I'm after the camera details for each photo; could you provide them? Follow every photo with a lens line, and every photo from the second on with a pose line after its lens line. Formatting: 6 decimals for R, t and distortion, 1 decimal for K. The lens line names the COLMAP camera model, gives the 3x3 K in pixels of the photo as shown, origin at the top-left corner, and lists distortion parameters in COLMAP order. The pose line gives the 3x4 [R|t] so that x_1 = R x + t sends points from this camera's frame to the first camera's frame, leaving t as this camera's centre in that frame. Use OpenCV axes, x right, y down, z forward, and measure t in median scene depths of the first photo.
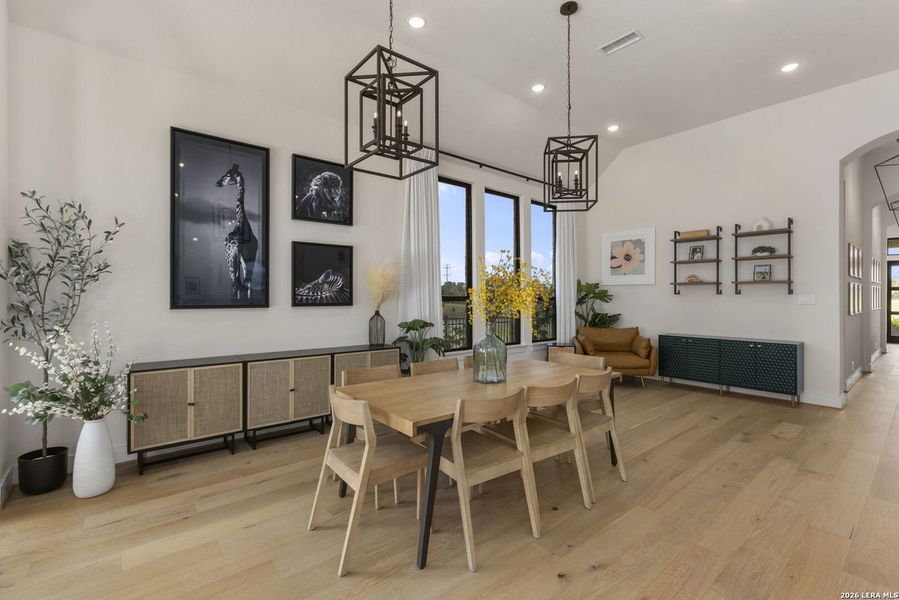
lens RADIAL K [[402.2, 0, 444.9], [0, 402.2, 296.9], [0, 0, 1]] dist [-0.008585, 0.004665]
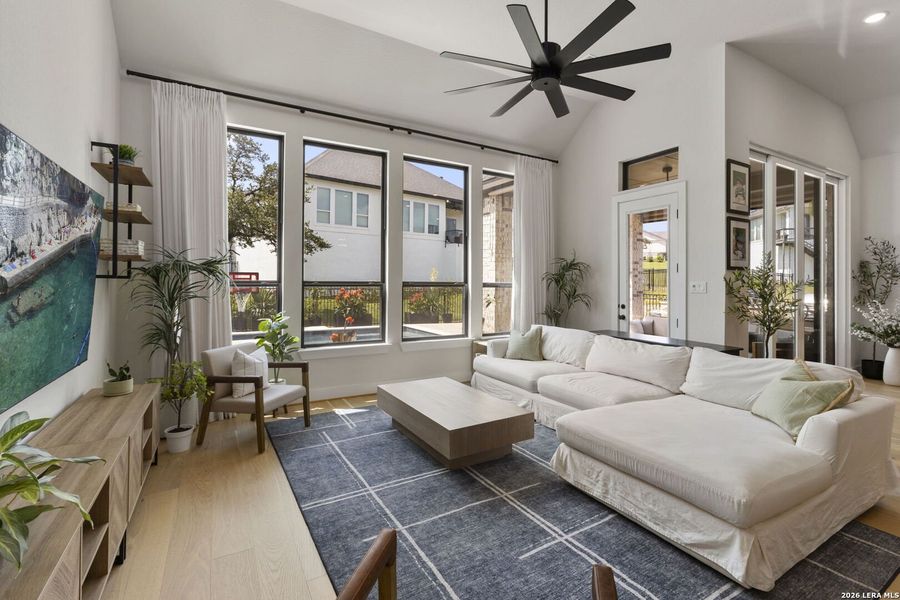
lens RADIAL K [[402.6, 0, 448.8], [0, 402.6, 284.0], [0, 0, 1]] dist [-0.008585, 0.004665]
pose [[-0.167673, 0.002825, -0.985839, 0.788961], [-0.011604, 0.999921, 0.004839, 0.000956], [0.985774, 0.012251, -0.167627, -0.460442]]
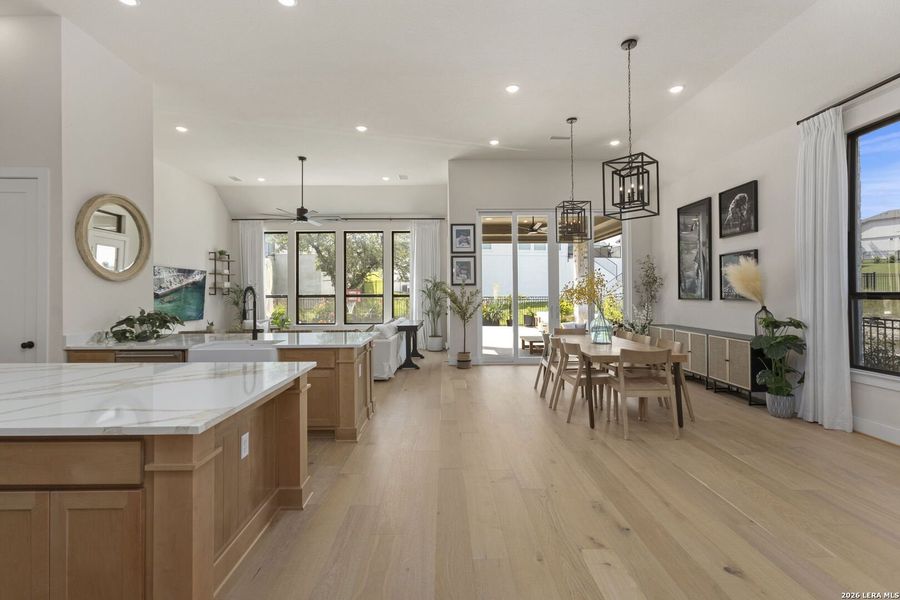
lens RADIAL K [[405.0, 0, 451.4], [0, 405.0, 288.5], [0, 0, 1]] dist [-0.014110, 0.007736]
pose [[-0.622392, -0.009334, -0.782650, 1.043483], [0.002418, 0.999901, -0.013847, -0.000017], [0.782702, -0.010510, -0.622308, 0.893462]]
